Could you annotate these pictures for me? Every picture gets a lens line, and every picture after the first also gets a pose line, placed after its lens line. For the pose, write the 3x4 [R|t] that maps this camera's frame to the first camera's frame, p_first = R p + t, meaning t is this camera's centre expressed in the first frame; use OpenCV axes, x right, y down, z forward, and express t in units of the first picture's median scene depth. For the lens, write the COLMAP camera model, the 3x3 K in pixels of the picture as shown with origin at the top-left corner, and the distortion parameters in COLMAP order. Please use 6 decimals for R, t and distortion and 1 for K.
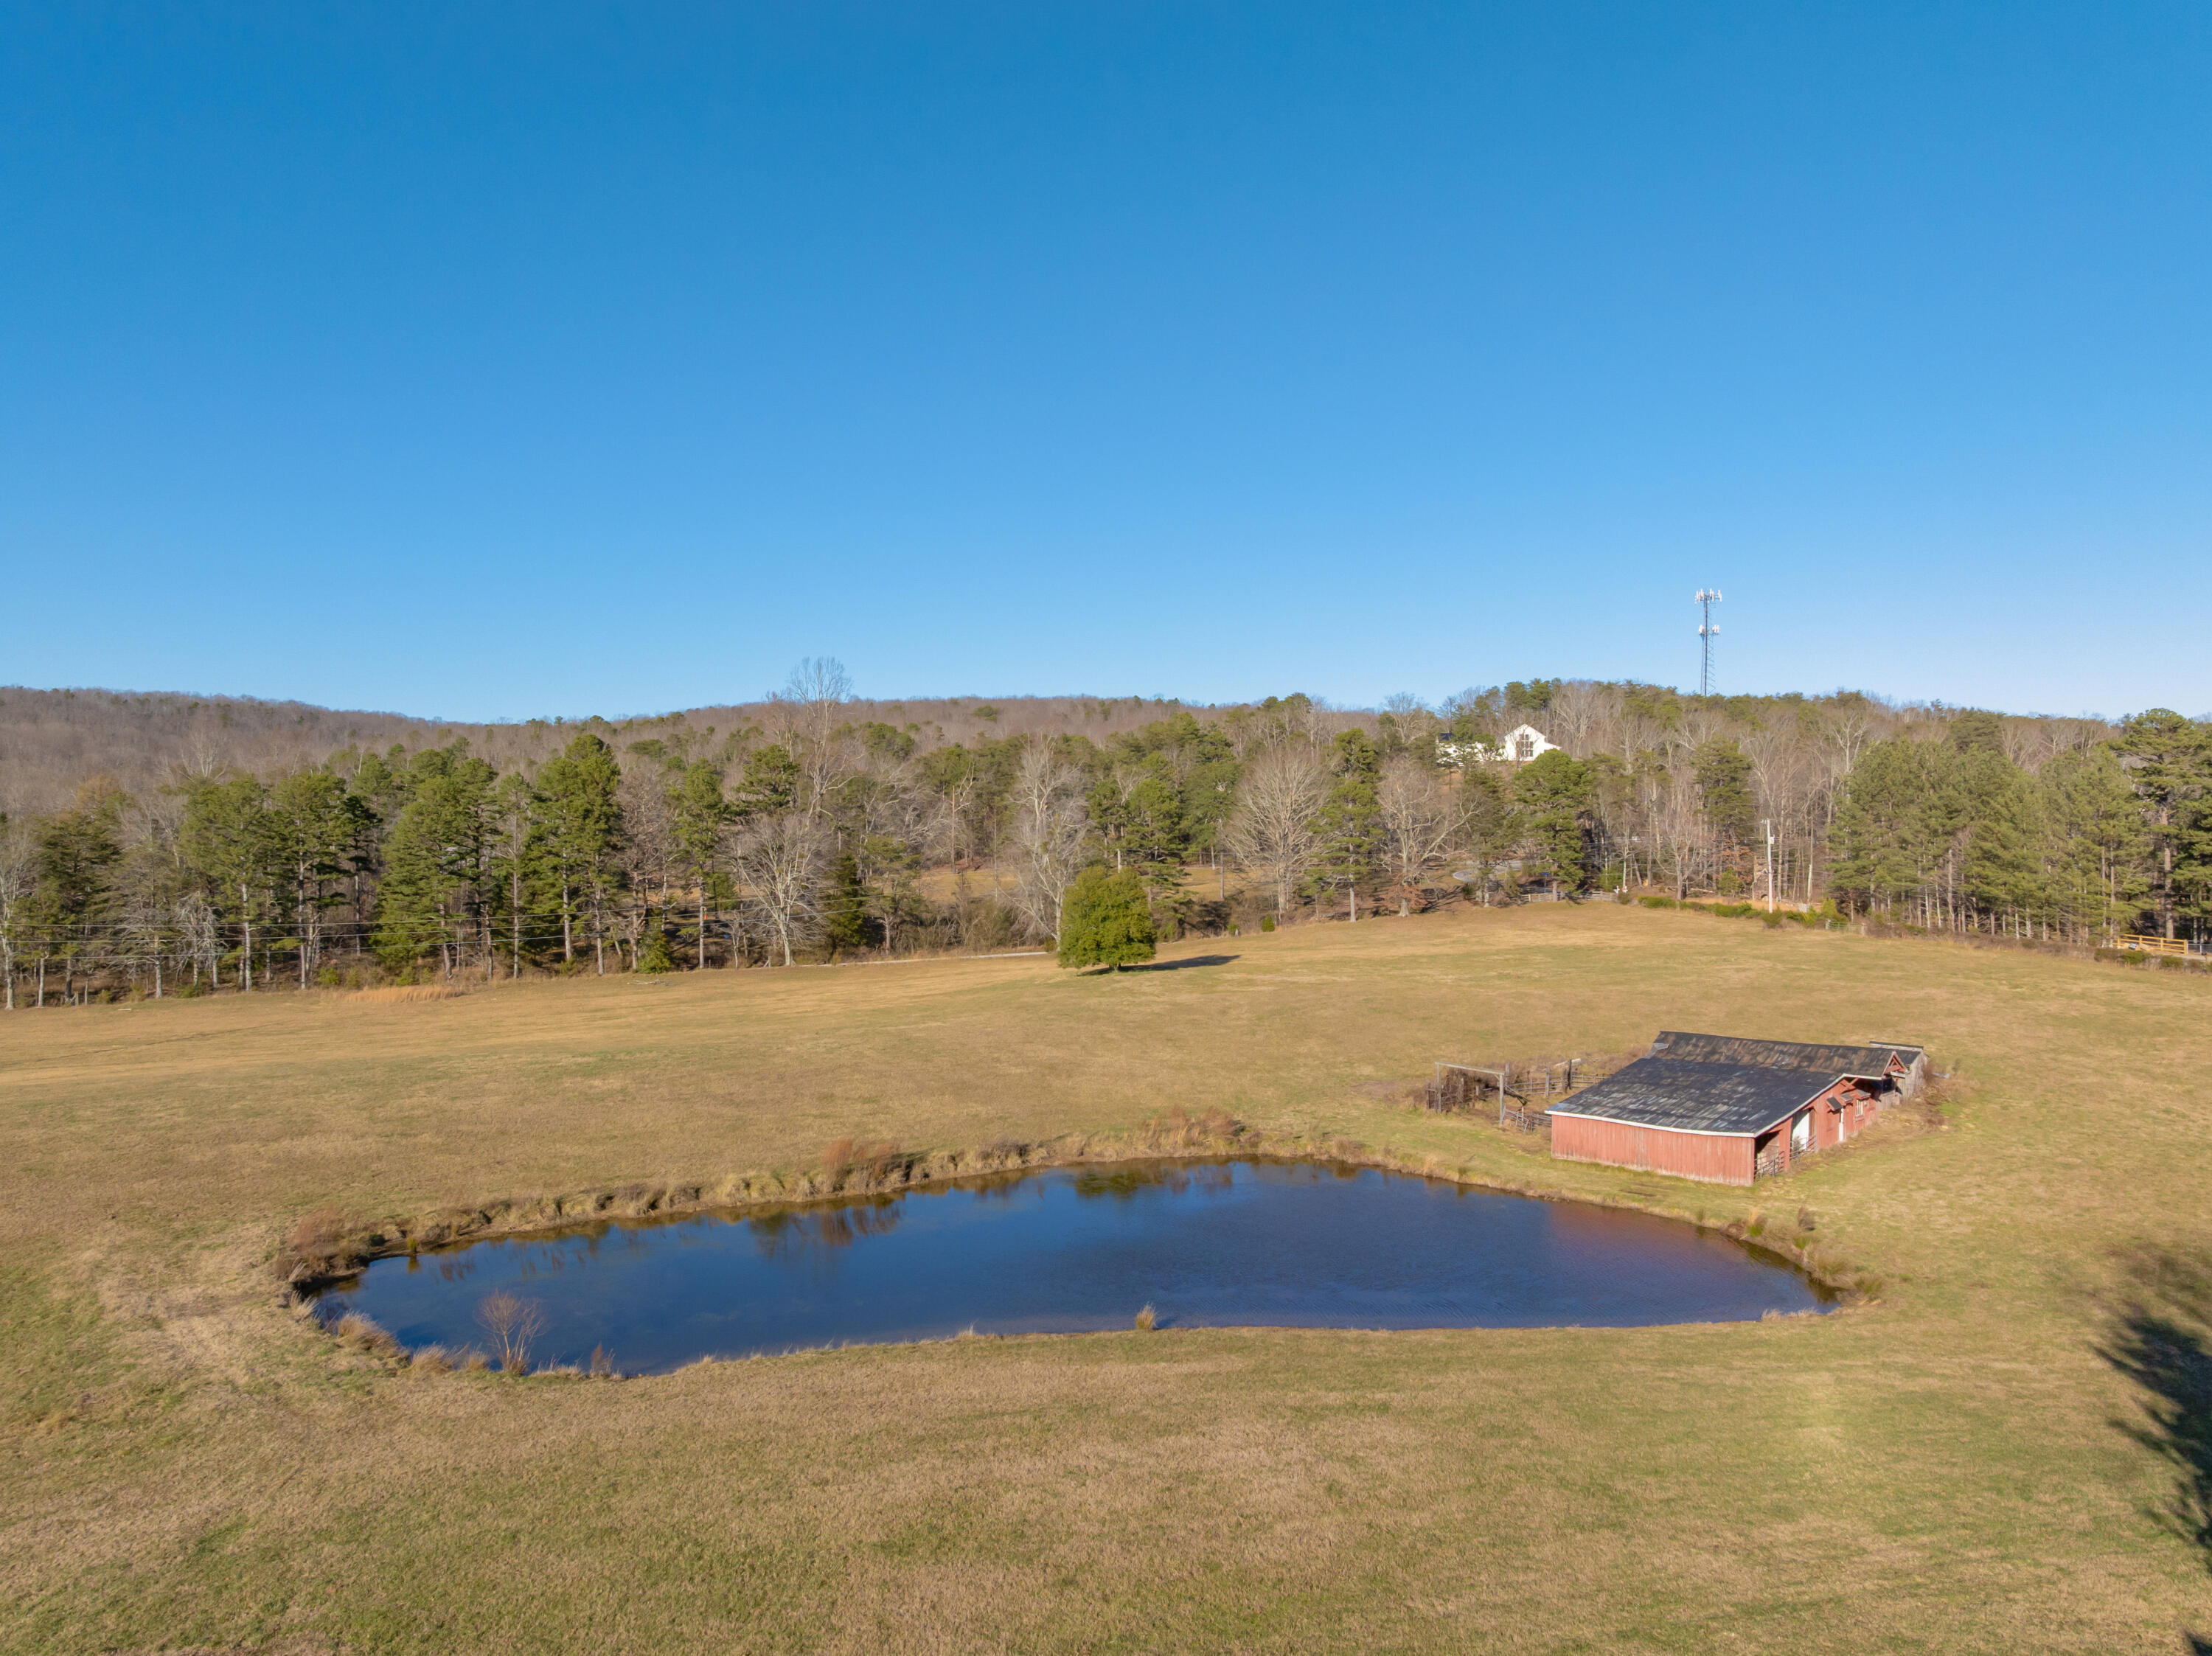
lens RADIAL K [[1587.4, 0, 1106.9], [0, 1587.4, 836.2], [0, 0, 1]] dist [-0.035522, 0.001128]
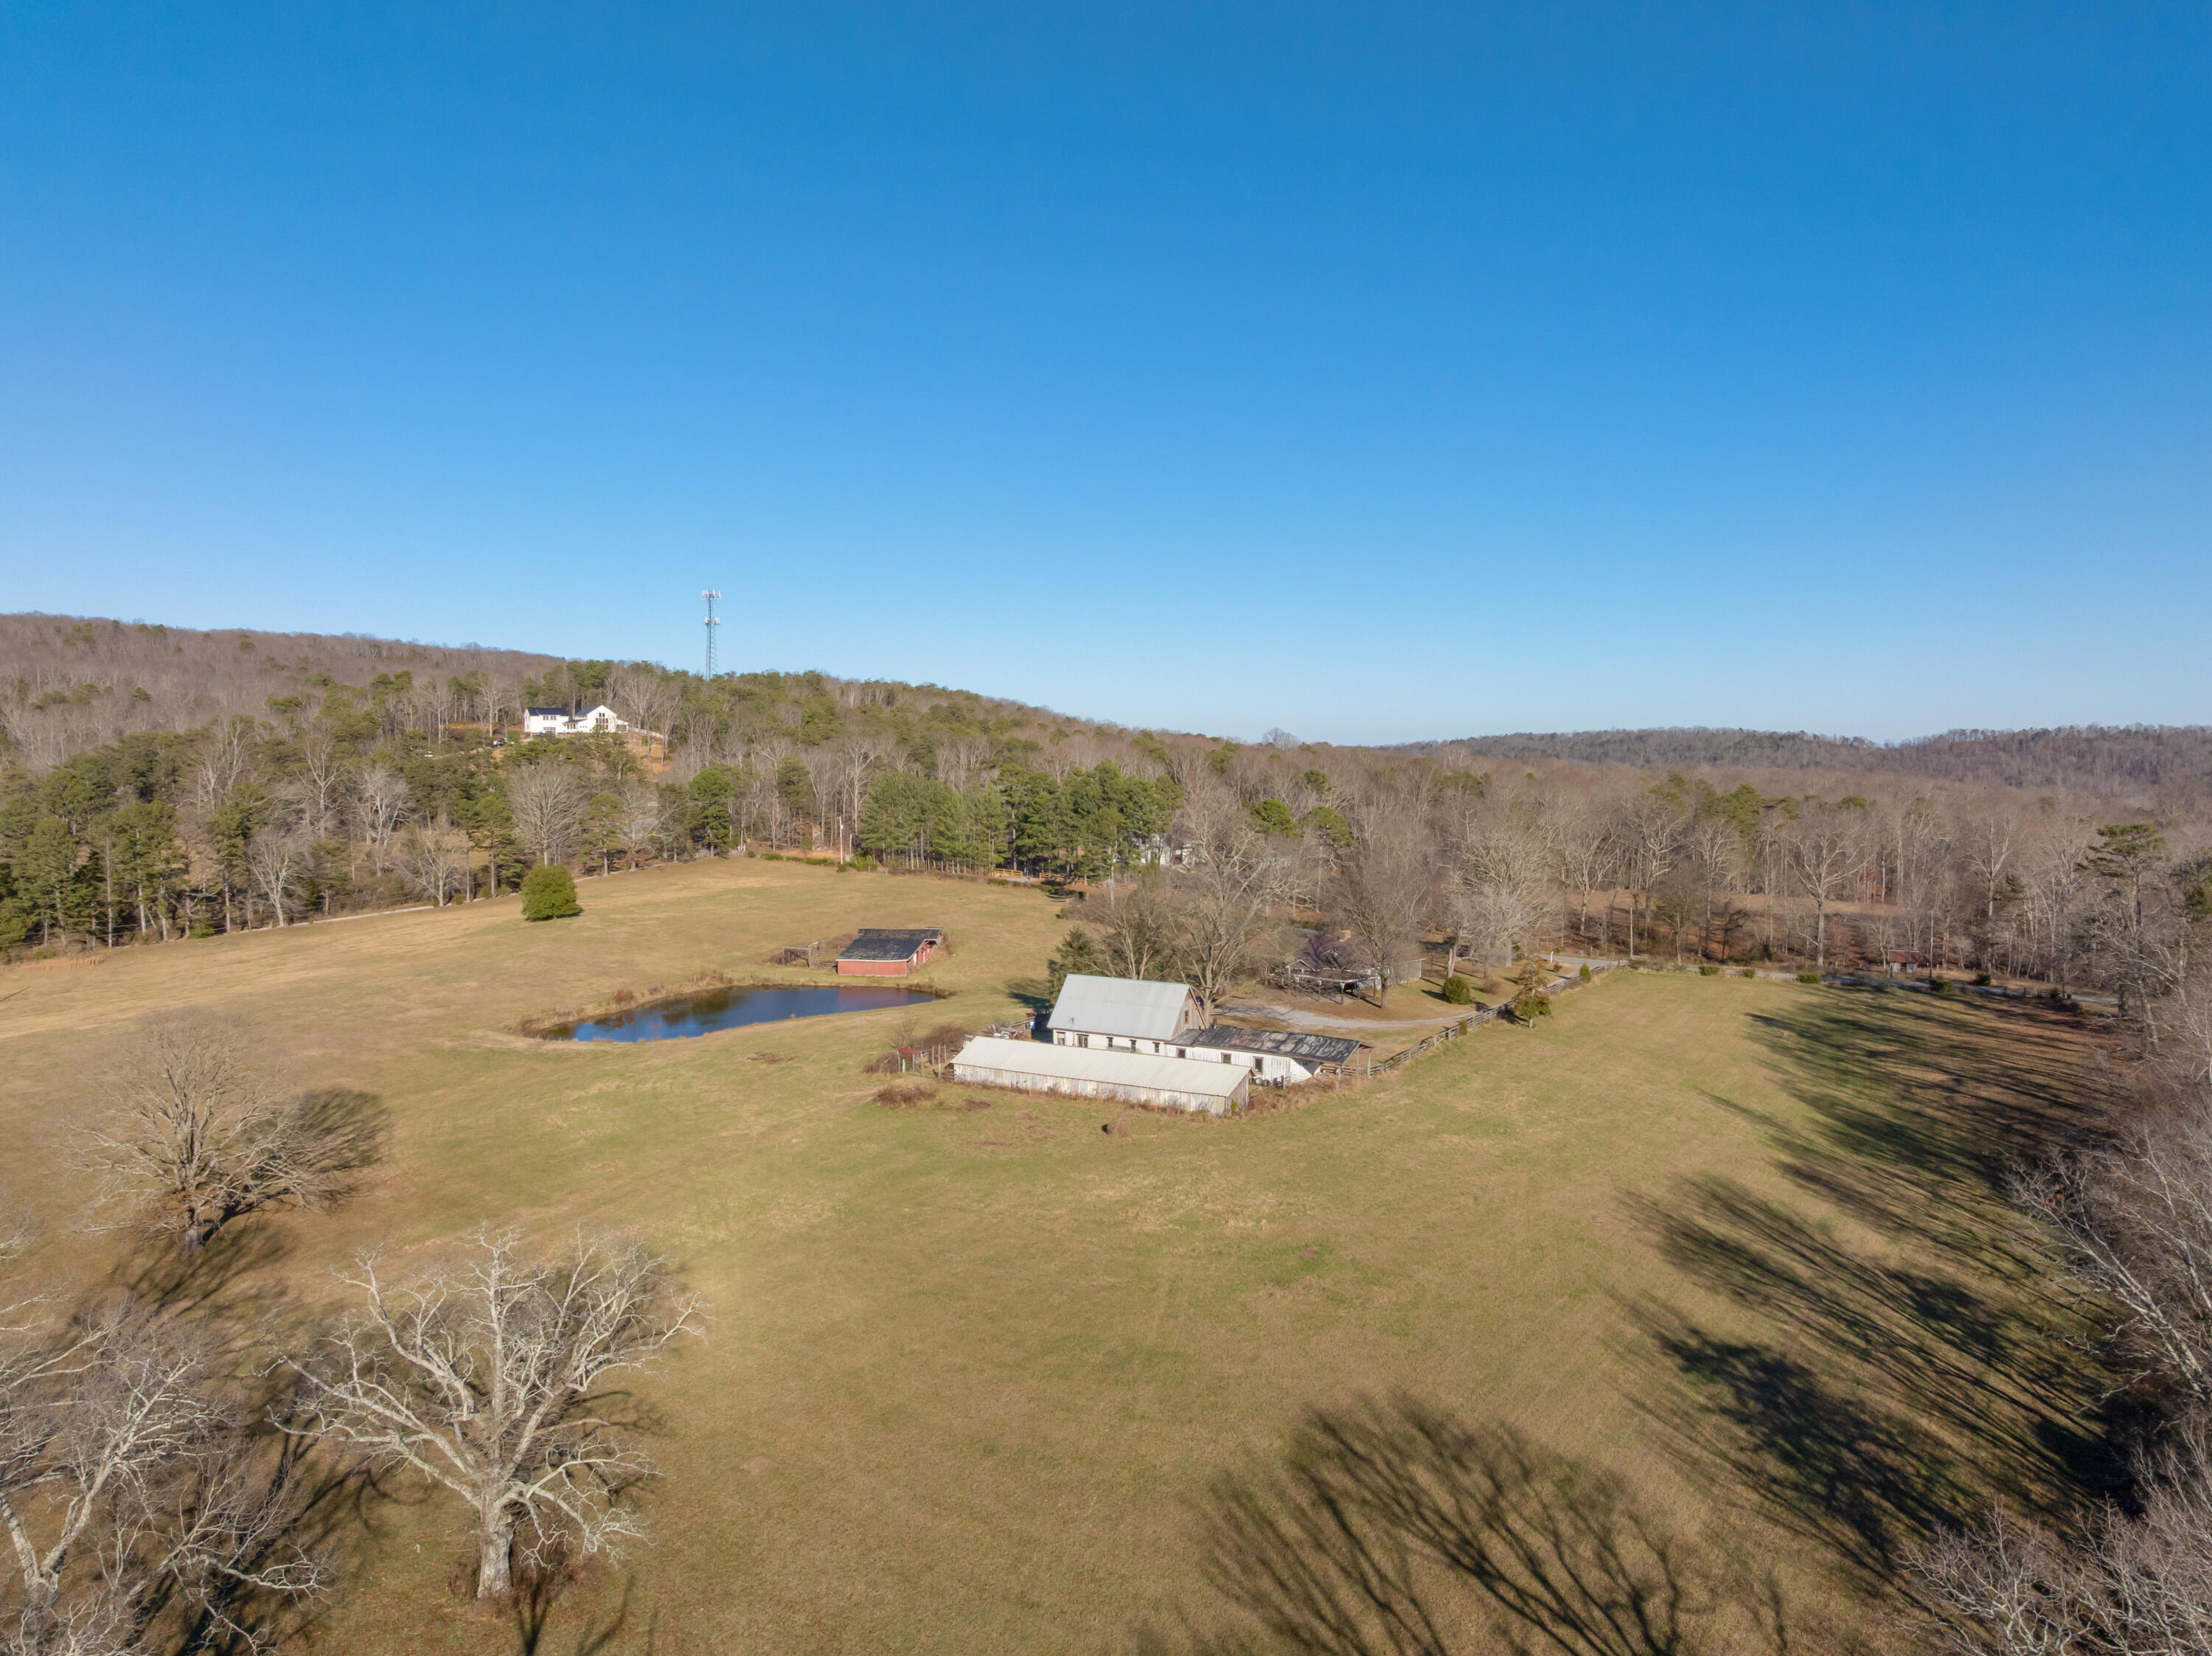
lens RADIAL K [[1587.4, 0, 1106.9], [0, 1587.4, 836.2], [0, 0, 1]] dist [-0.035522, 0.001128]
pose [[0.788540, -0.033190, 0.614088, -0.560595], [-0.006722, 0.998018, 0.062572, -0.118618], [-0.614947, -0.053468, 0.786754, -0.795154]]
